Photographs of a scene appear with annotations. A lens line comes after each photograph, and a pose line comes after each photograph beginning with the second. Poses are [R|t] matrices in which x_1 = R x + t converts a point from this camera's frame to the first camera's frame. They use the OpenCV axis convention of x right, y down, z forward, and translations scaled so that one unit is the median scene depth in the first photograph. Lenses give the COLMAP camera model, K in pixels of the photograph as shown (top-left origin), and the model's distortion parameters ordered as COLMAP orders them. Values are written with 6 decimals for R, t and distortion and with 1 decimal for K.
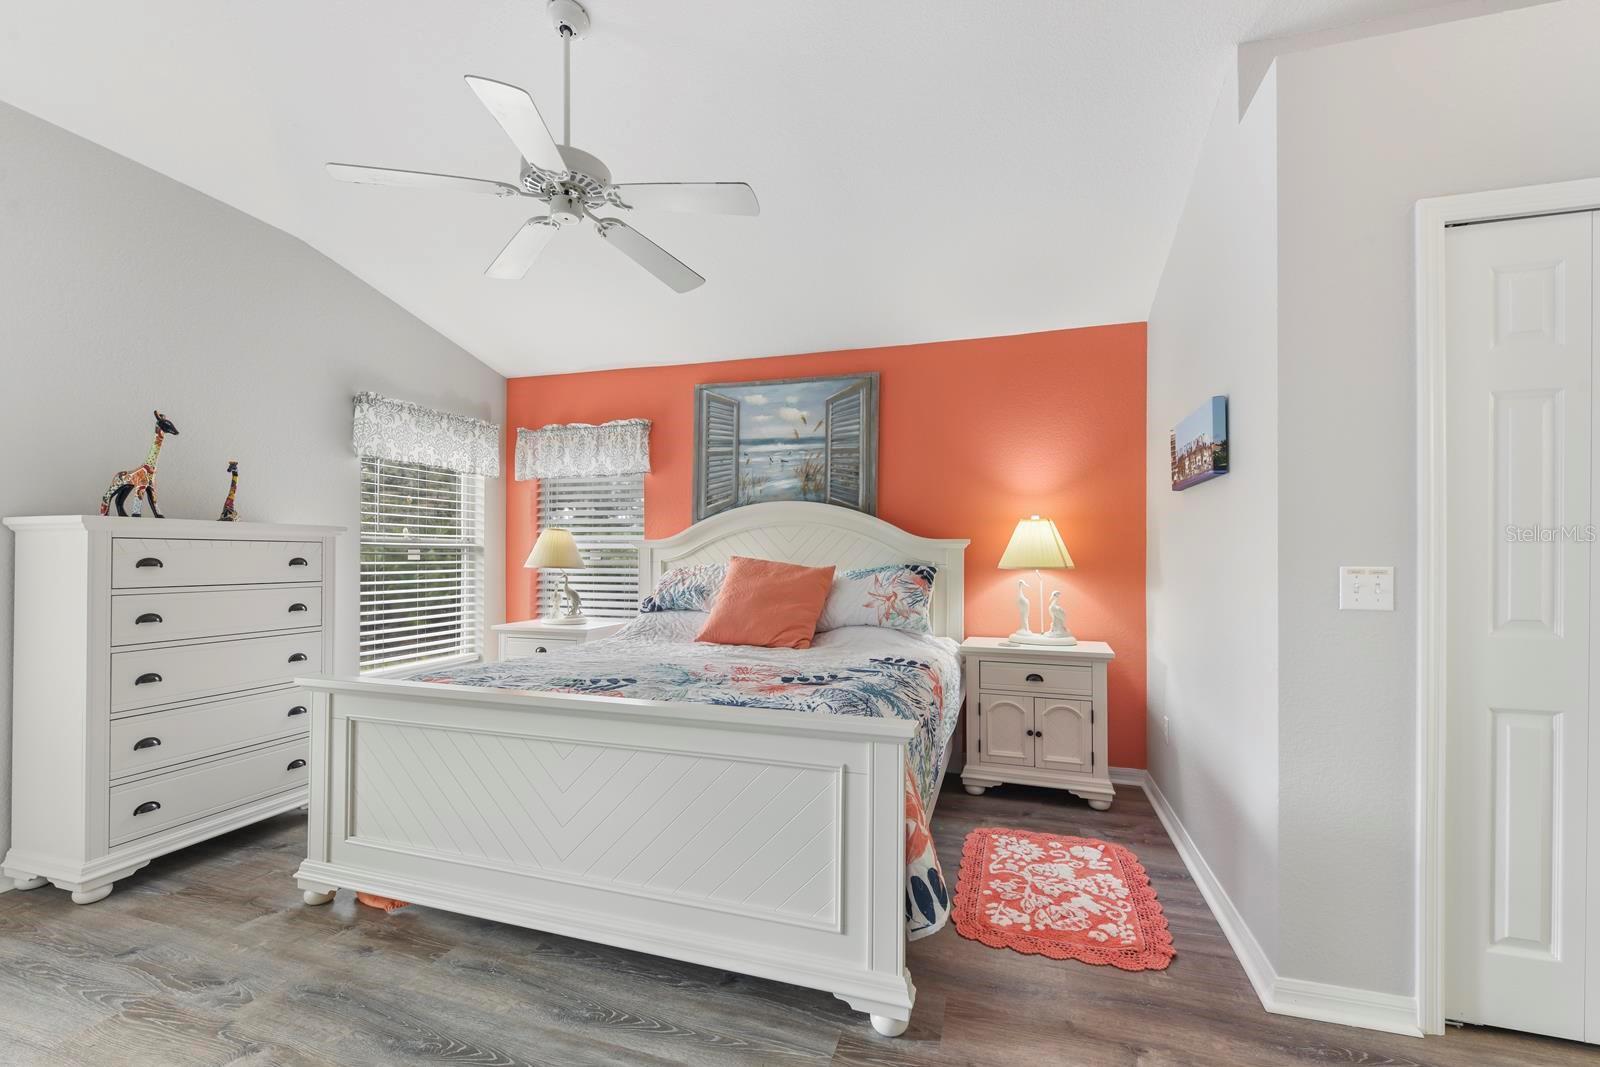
lens RADIAL K [[660.9, 0, 799.6], [0, 660.9, 546.7], [0, 0, 1]] dist [0.005409, -0.003182]
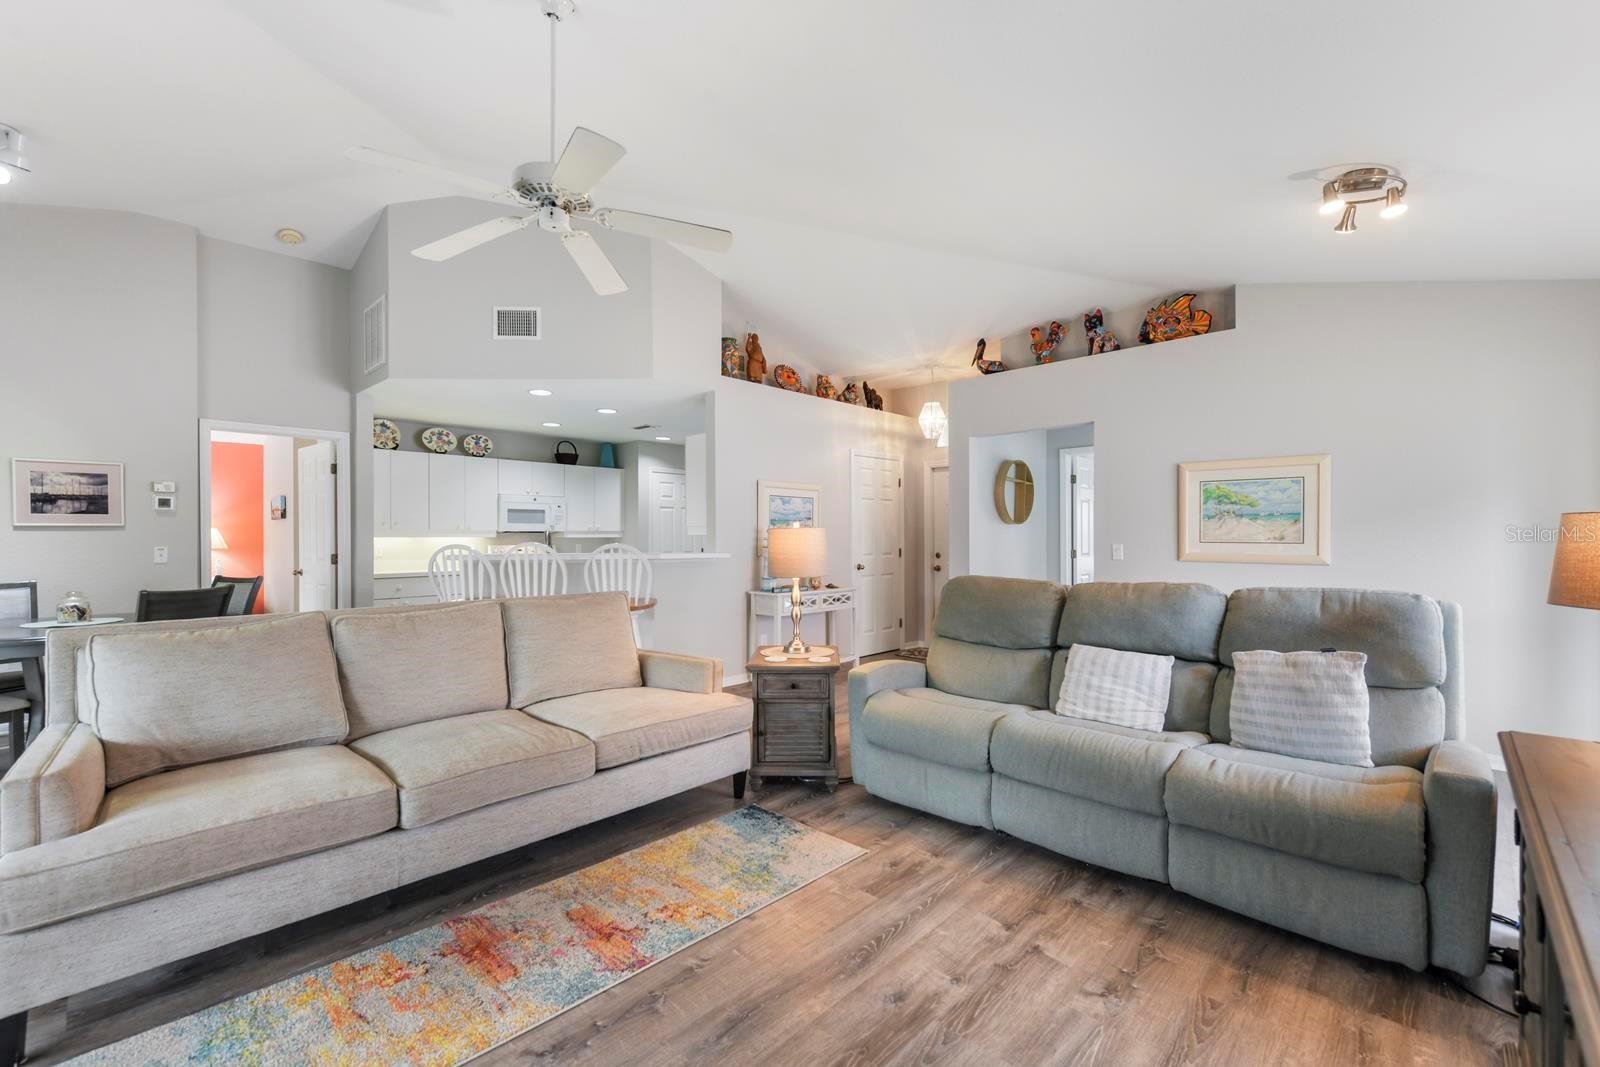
lens RADIAL K [[677.7, 0, 798.5], [0, 677.7, 537.3], [0, 0, 1]] dist [0.005508, -0.003388]
pose [[0.440682, -0.003588, 0.897656, -0.714280], [-0.001701, 0.999987, 0.004832, -0.019487], [-0.897662, -0.003657, 0.440670, -1.565214]]
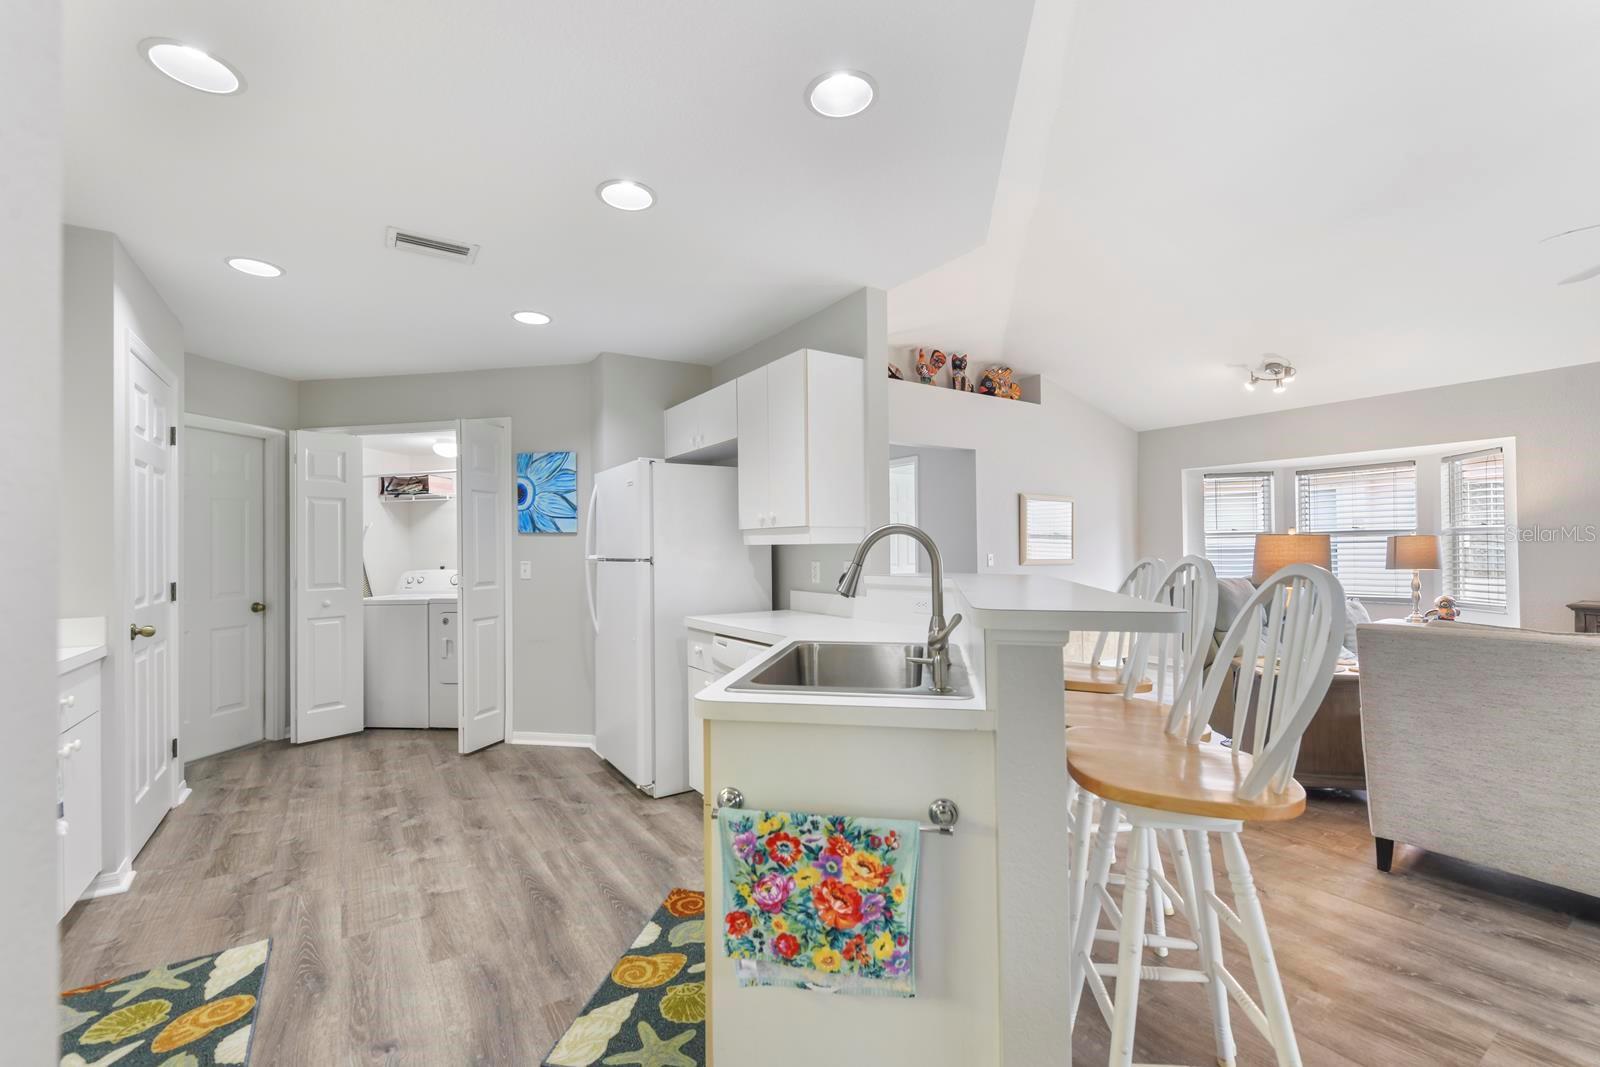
lens RADIAL K [[673.3, 0, 799.1], [0, 673.3, 540.6], [0, 0, 1]] dist [0.002052, -0.001283]
pose [[-0.783664, 0.011945, 0.621071, 0.037216], [0.002511, 0.999868, -0.016062, -0.008051], [-0.621180, -0.011027, -0.783590, -0.137120]]
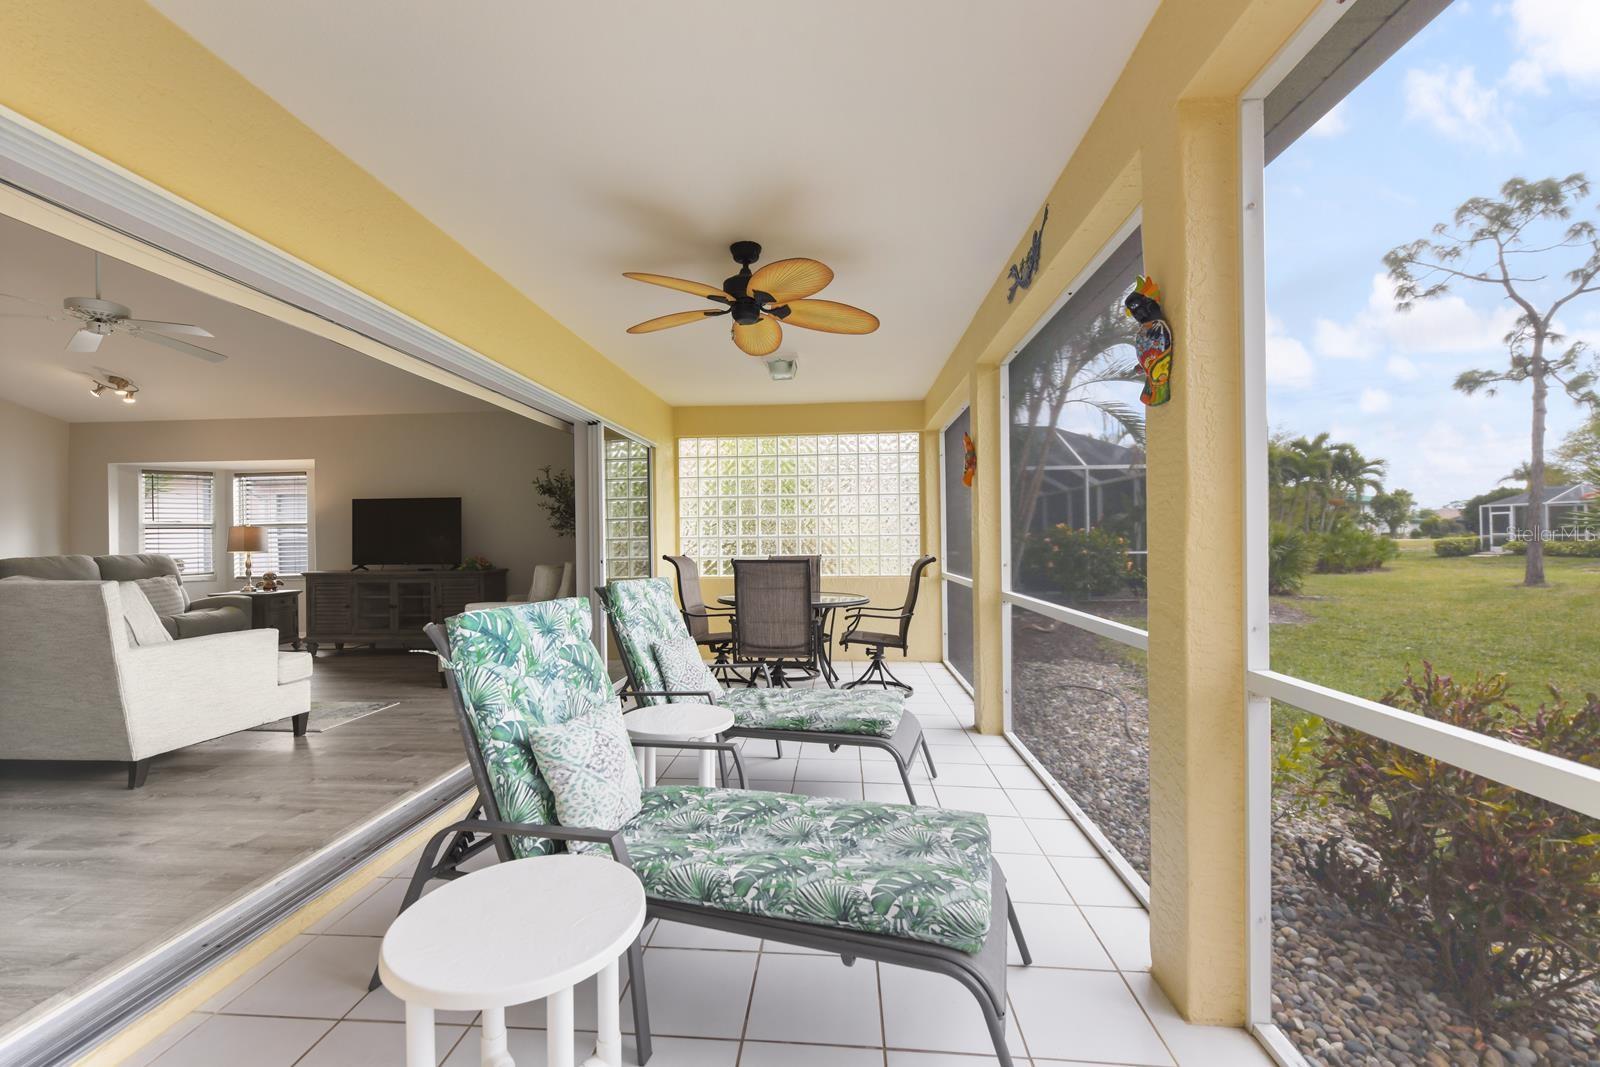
lens RADIAL K [[659.2, 0, 799.2], [0, 659.2, 551.4], [0, 0, 1]] dist [0.002503, -0.002678]
pose [[-0.970452, 0.011850, -0.241003, -1.029181], [0.009771, 0.999904, 0.009820, 0.023420], [0.241096, 0.007175, -0.970475, 0.089100]]
